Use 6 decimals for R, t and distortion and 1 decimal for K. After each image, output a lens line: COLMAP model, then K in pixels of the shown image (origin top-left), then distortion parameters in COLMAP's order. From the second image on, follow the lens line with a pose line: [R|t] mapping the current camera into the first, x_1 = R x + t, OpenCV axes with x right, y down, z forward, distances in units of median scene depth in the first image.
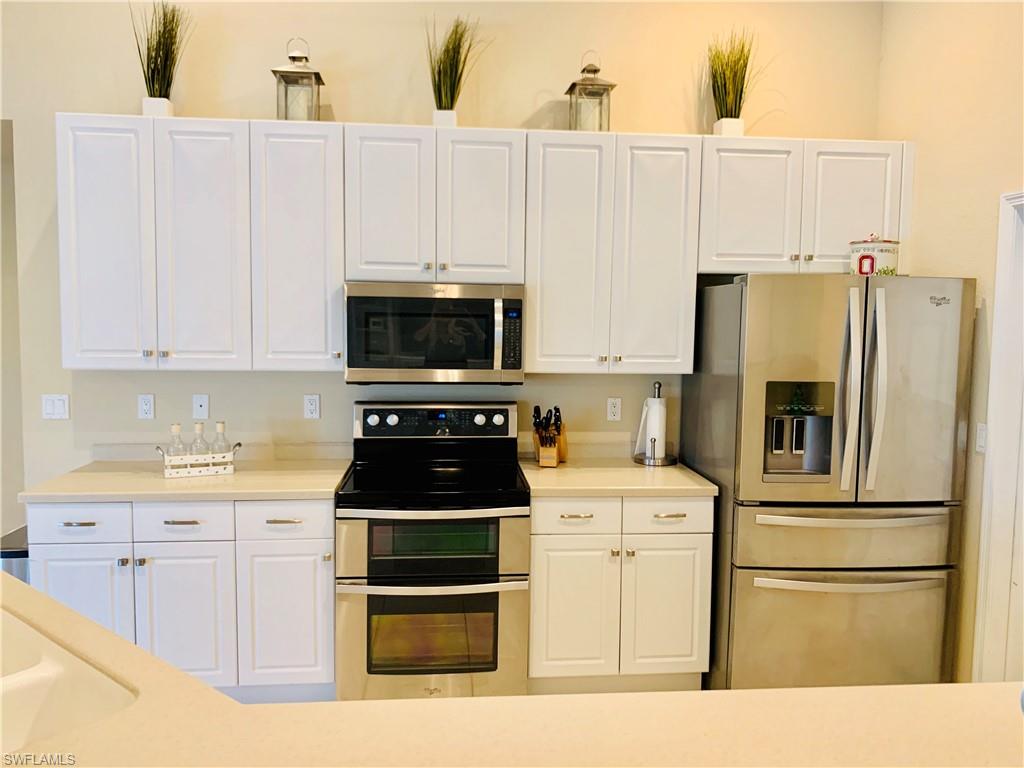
lens RADIAL K [[731.3, 0, 512.0], [0, 731.3, 384.0], [0, 0, 1]] dist [0.056445, -0.100990]
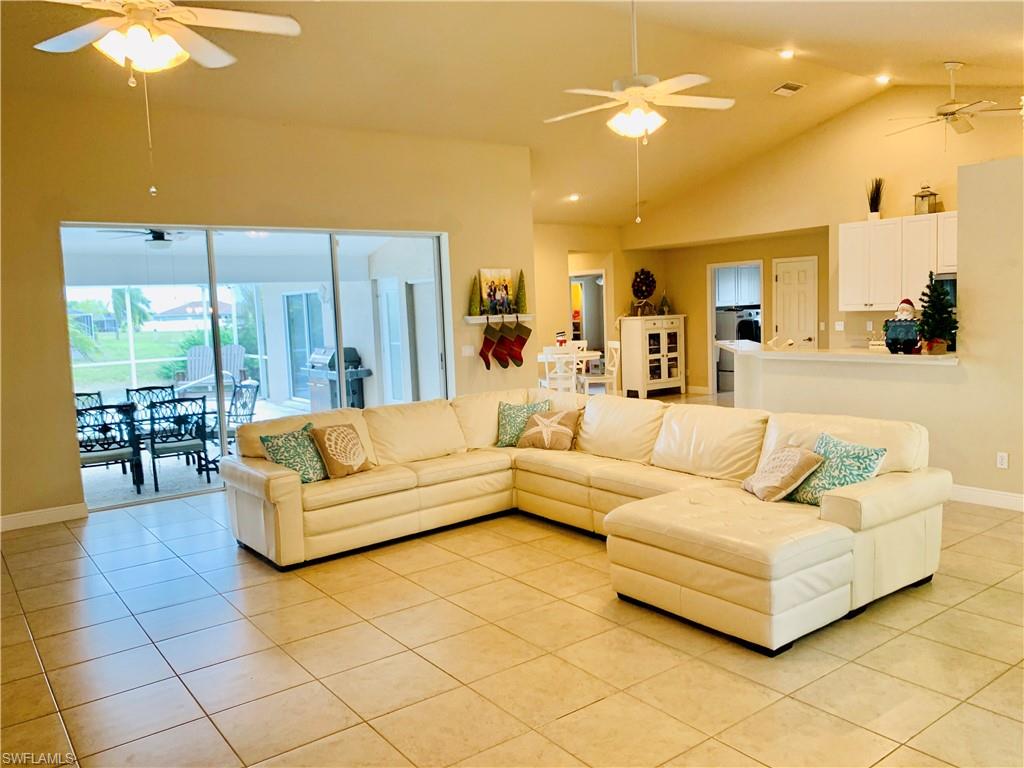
lens RADIAL K [[798.4, 0, 512.6], [0, 798.4, 369.9], [0, 0, 1]] dist [0.105857, -0.146278]
pose [[0.518068, 0.032235, -0.854732, 1.422509], [-0.025813, 0.999424, 0.022046, 0.169774], [0.854950, 0.010642, 0.518602, -1.716670]]
